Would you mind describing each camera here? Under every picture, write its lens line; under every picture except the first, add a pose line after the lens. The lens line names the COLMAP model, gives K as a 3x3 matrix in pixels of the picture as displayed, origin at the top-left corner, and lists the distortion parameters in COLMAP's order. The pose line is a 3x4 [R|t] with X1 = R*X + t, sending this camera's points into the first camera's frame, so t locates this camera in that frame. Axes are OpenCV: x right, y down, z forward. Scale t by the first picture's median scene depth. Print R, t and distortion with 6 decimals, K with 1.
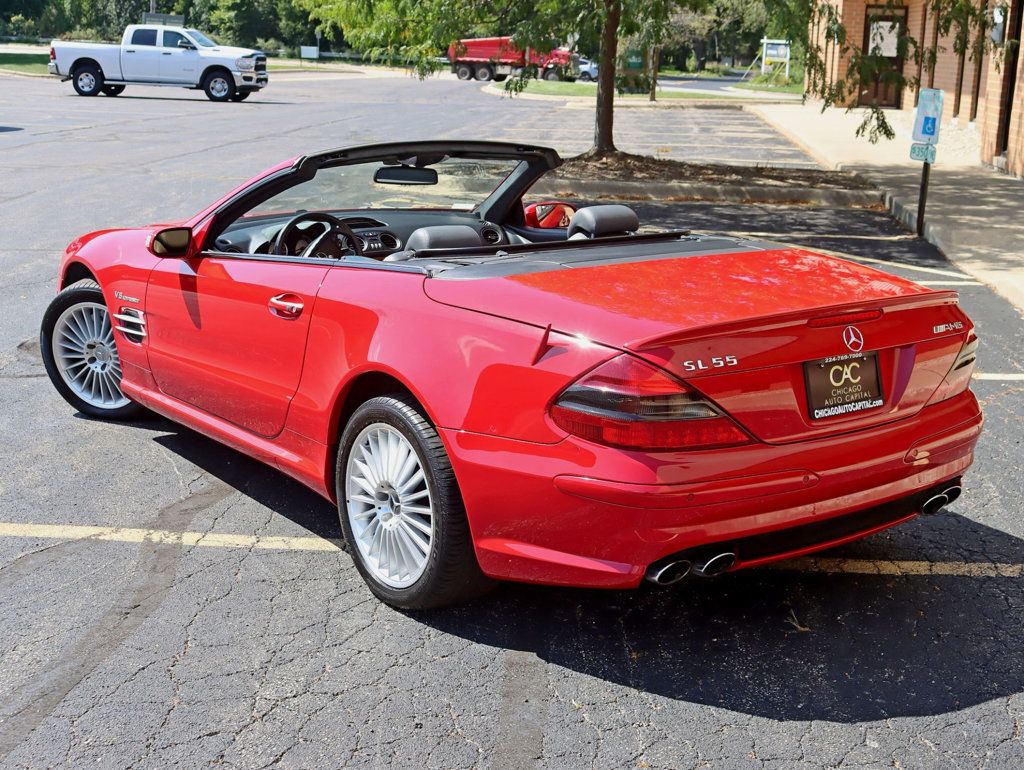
lens RADIAL K [[1368.3, 0, 512.0], [0, 1368.3, 385.0], [0, 0, 1]] dist [-0.077774, 0.009731]
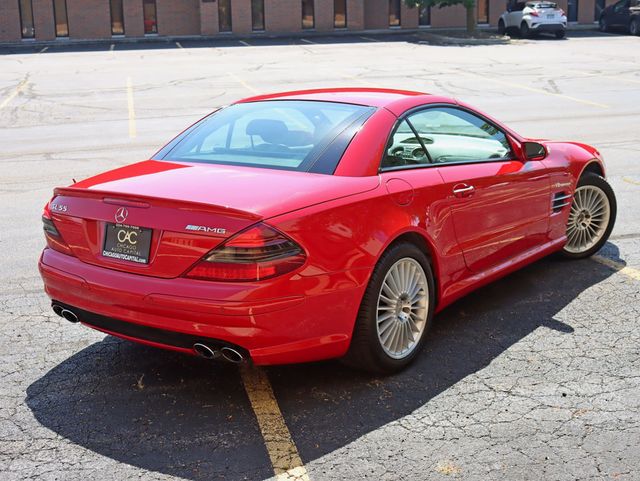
lens RADIAL K [[905.6, 0, 320.0], [0, 905.6, 240.5], [0, 0, 1]] dist [-0.036267, -0.074599]
pose [[0.304922, 0.188562, -0.933524, 0.097539], [-0.188348, 0.972784, 0.134971, -0.014233], [0.933567, 0.134672, 0.332138, 0.062222]]
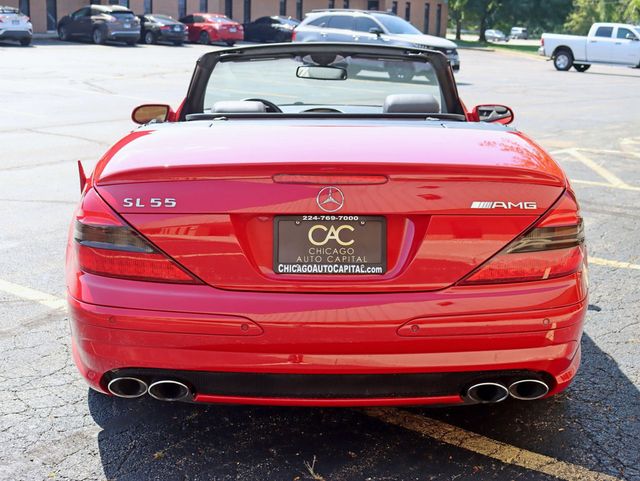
lens RADIAL K [[905.6, 0, 320.0], [0, 905.6, 240.5], [0, 0, 1]] dist [-0.036267, -0.074599]
pose [[0.823172, 0.109206, -0.557192, 0.044358], [-0.126169, 0.991976, 0.008025, -0.000602], [0.553597, 0.063694, 0.830345, 0.032220]]
